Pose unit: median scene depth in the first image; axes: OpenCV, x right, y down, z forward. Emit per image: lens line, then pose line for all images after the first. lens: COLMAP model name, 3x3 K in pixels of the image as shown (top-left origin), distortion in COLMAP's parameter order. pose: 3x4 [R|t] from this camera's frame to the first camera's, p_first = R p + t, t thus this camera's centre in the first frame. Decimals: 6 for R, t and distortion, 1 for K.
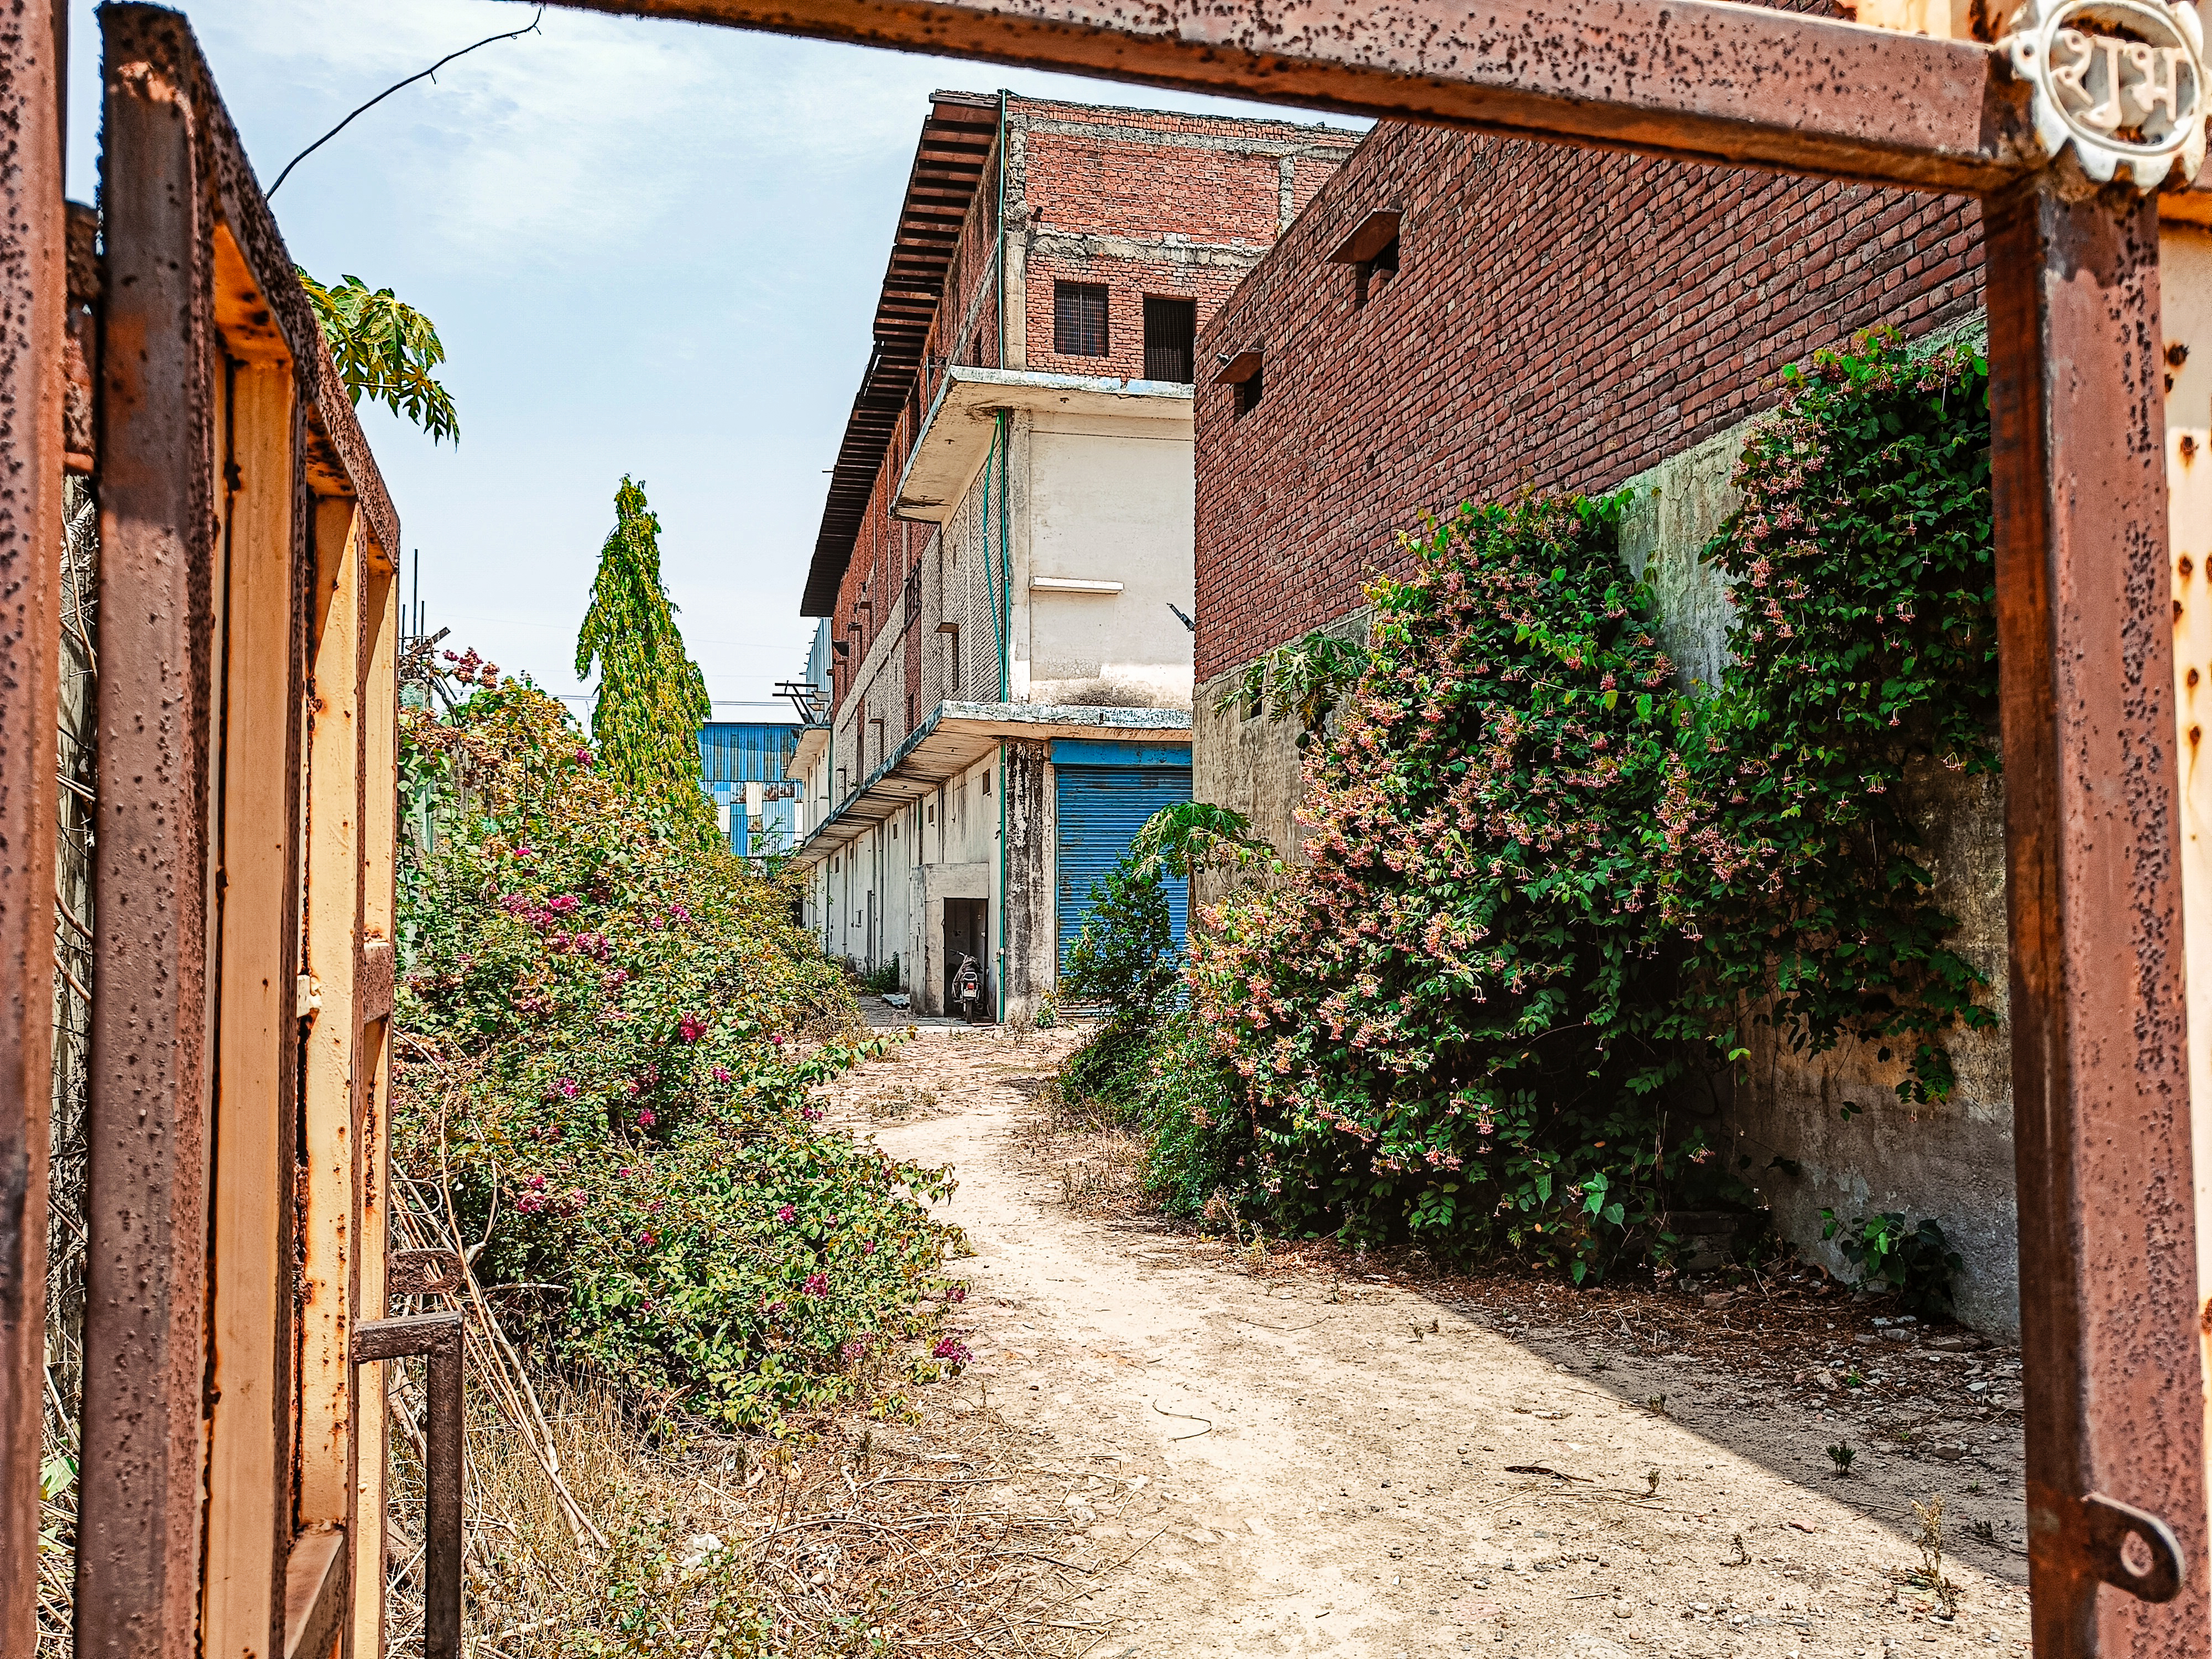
lens RADIAL K [[1663.7, 0, 1106.0], [0, 1663.7, 827.8], [0, 0, 1]] dist [-0.029892, 0.005753]
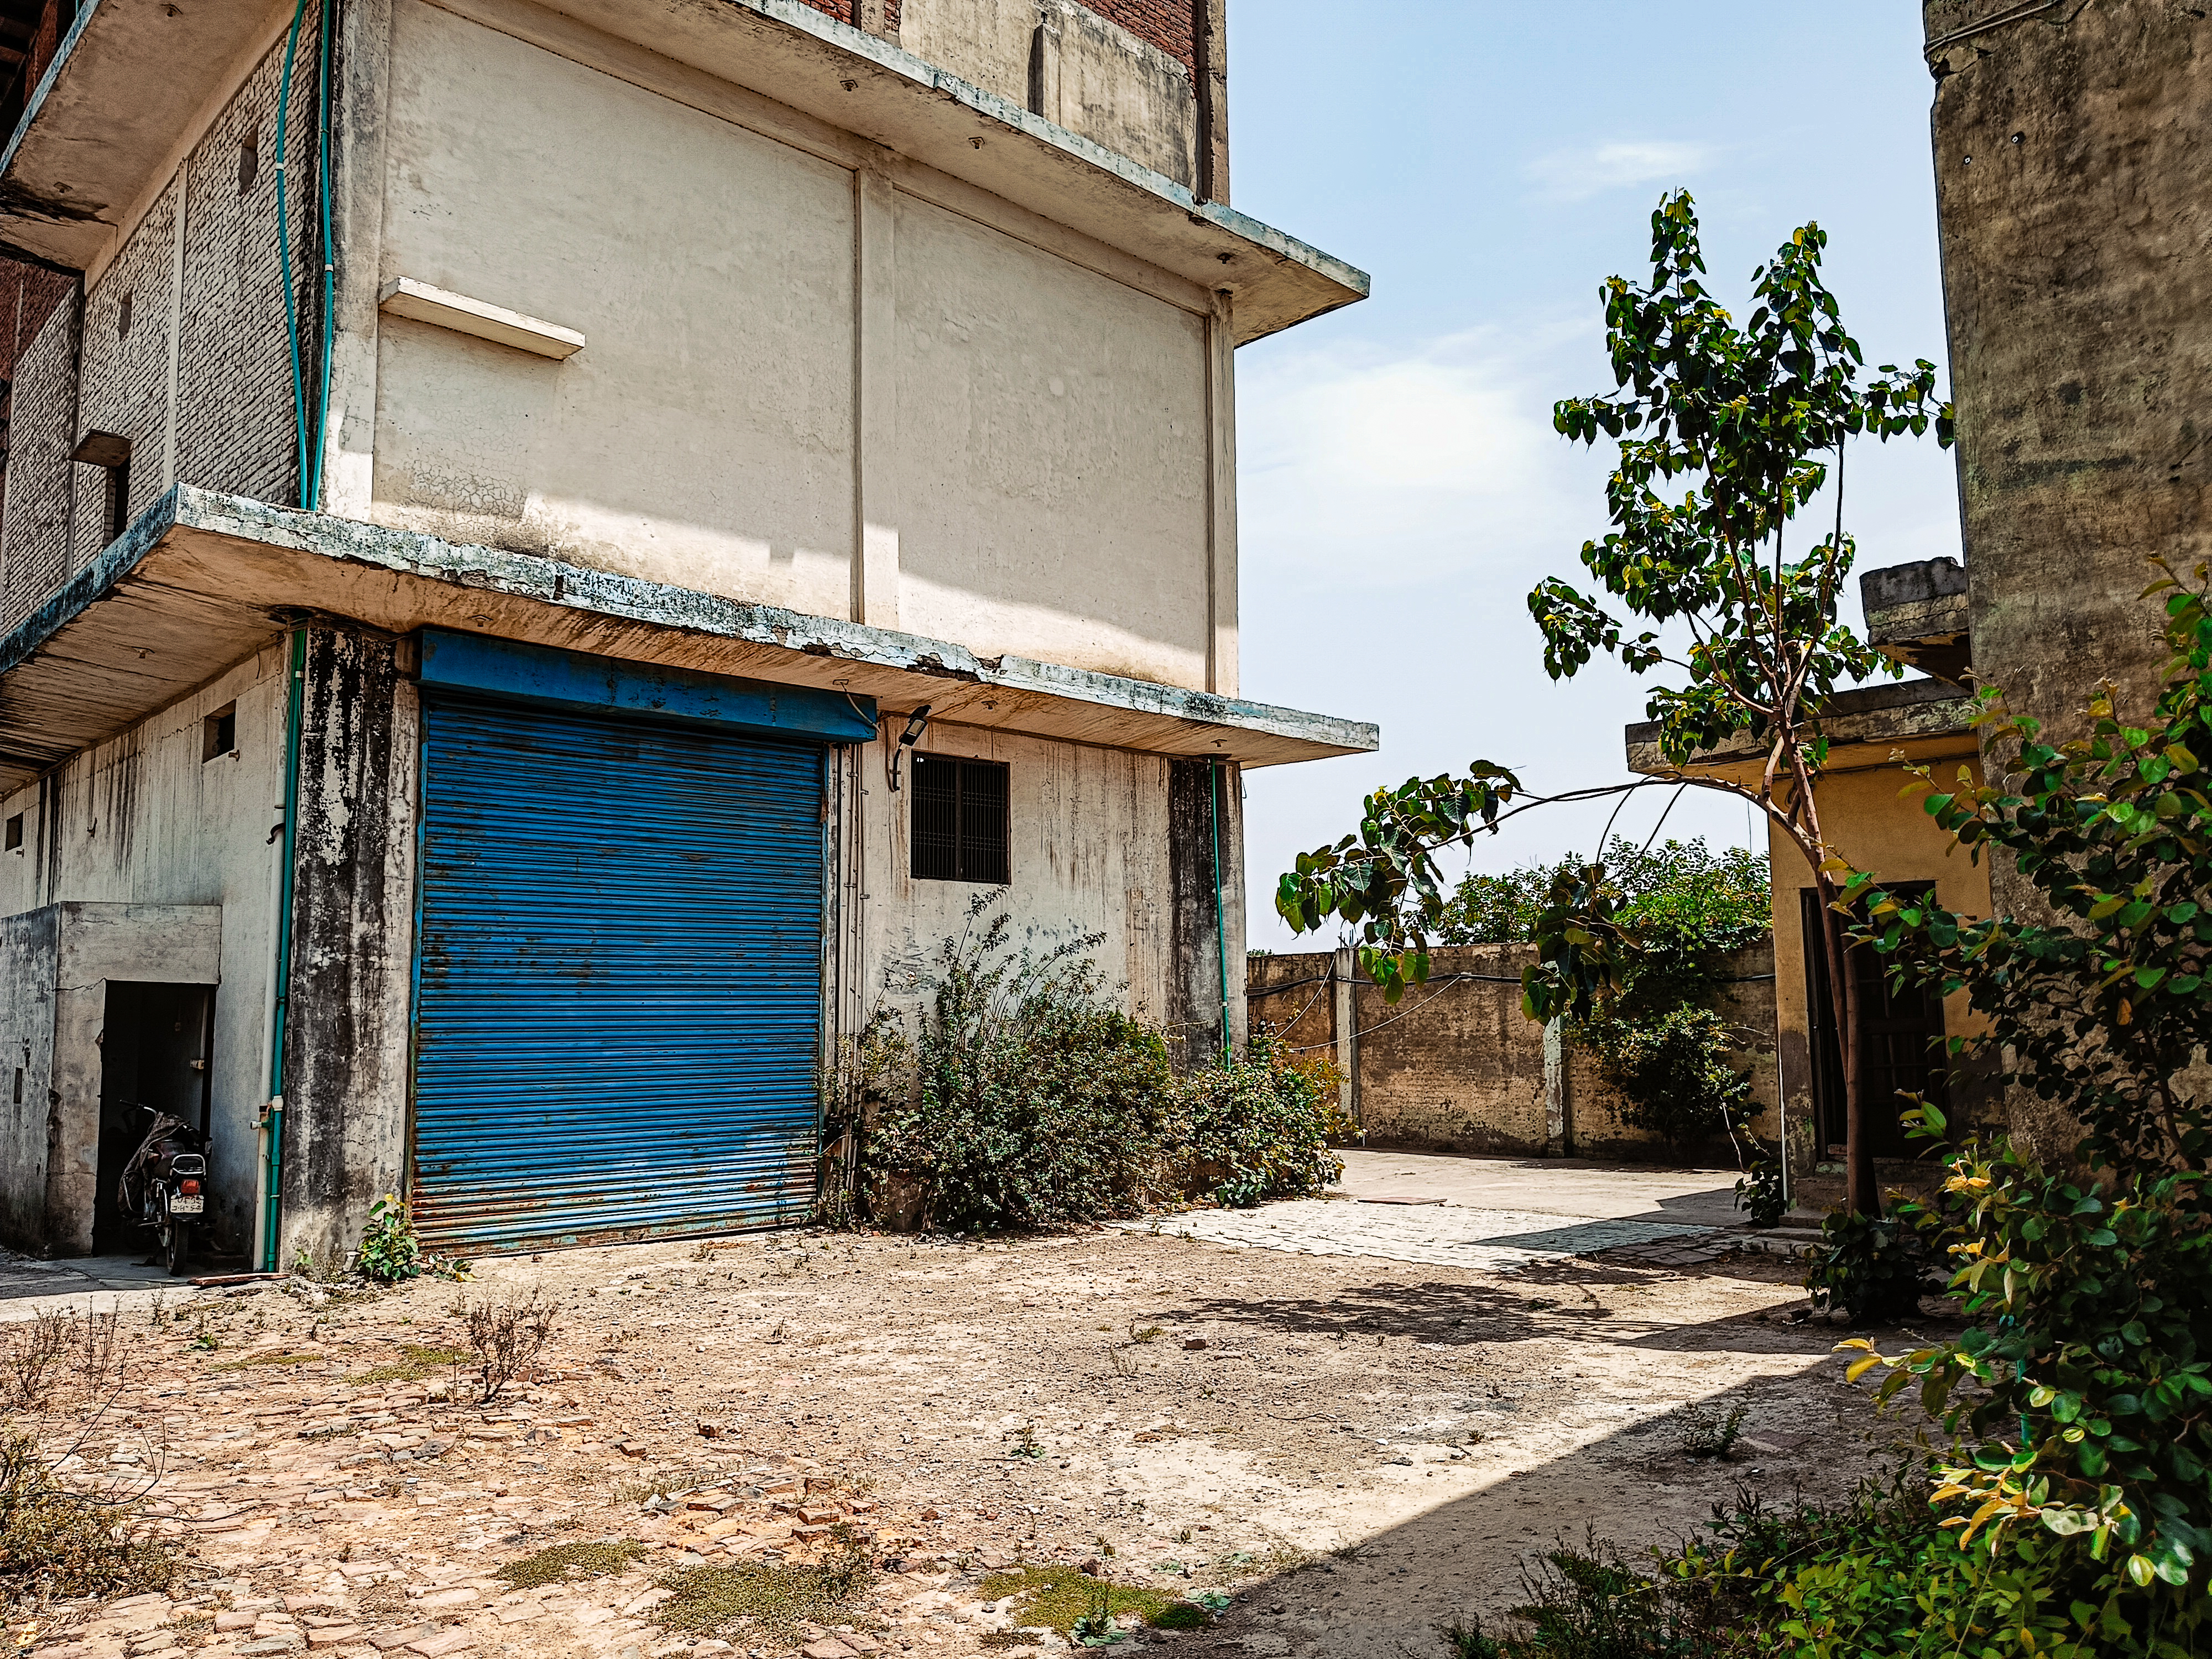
lens RADIAL K [[1663.7, 0, 1112.7], [0, 1663.7, 851.5], [0, 0, 1]] dist [-0.029892, 0.005753]
pose [[0.859848, 0.049492, 0.508145, -0.096459], [-0.020750, 0.997856, -0.062077, 0.031000], [-0.510128, 0.042833, 0.859031, 0.517313]]
